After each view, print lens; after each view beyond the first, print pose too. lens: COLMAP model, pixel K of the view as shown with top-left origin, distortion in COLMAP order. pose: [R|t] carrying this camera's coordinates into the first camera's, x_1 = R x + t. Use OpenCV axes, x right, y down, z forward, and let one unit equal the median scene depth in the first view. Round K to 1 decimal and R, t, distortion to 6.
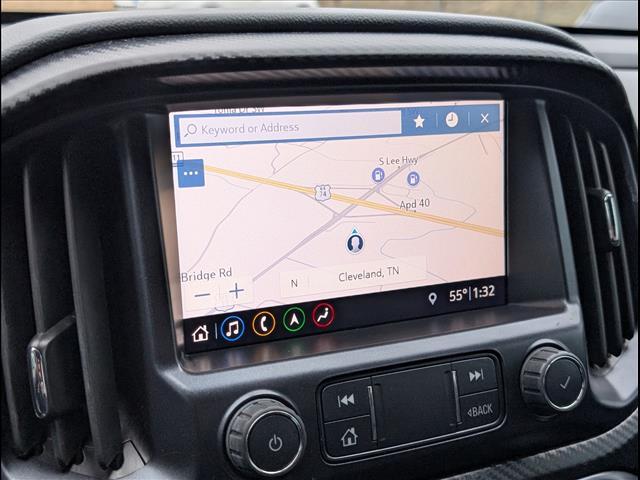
lens RADIAL K [[900.3, 0, 320.0], [0, 900.3, 240.0], [0, 0, 1]] dist [0.115216, 0.005577]
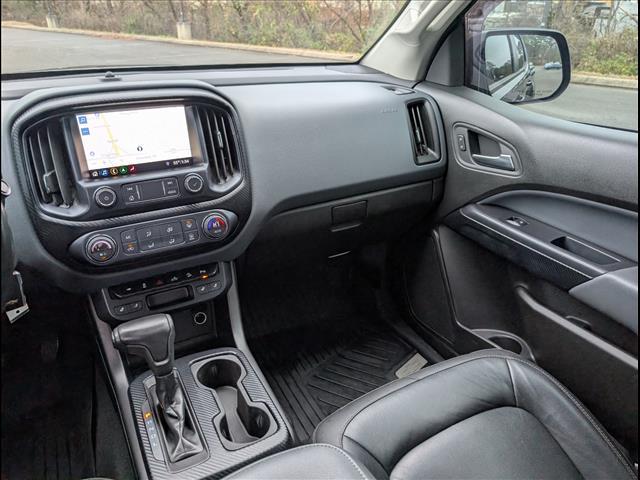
lens RADIAL K [[480.2, 0, 320.0], [0, 480.2, 240.0], [0, 0, 1]] dist [0.004576, 0.002786]
pose [[0.999361, -0.028261, 0.021901, 0.770112], [0.023280, 0.979247, 0.201331, -0.010417], [-0.027136, -0.200693, 0.979278, -1.085697]]
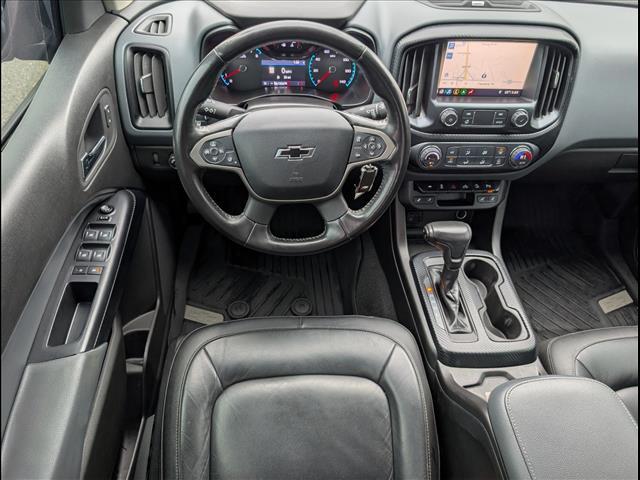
lens RADIAL K [[480.2, 0, 320.0], [0, 480.2, 240.0], [0, 0, 1]] dist [0.004576, 0.002786]
pose [[0.925810, 0.296434, -0.234526, 0.088804], [-0.133465, 0.836859, 0.530900, -0.468841], [0.353642, -0.460211, 0.814336, -1.515695]]
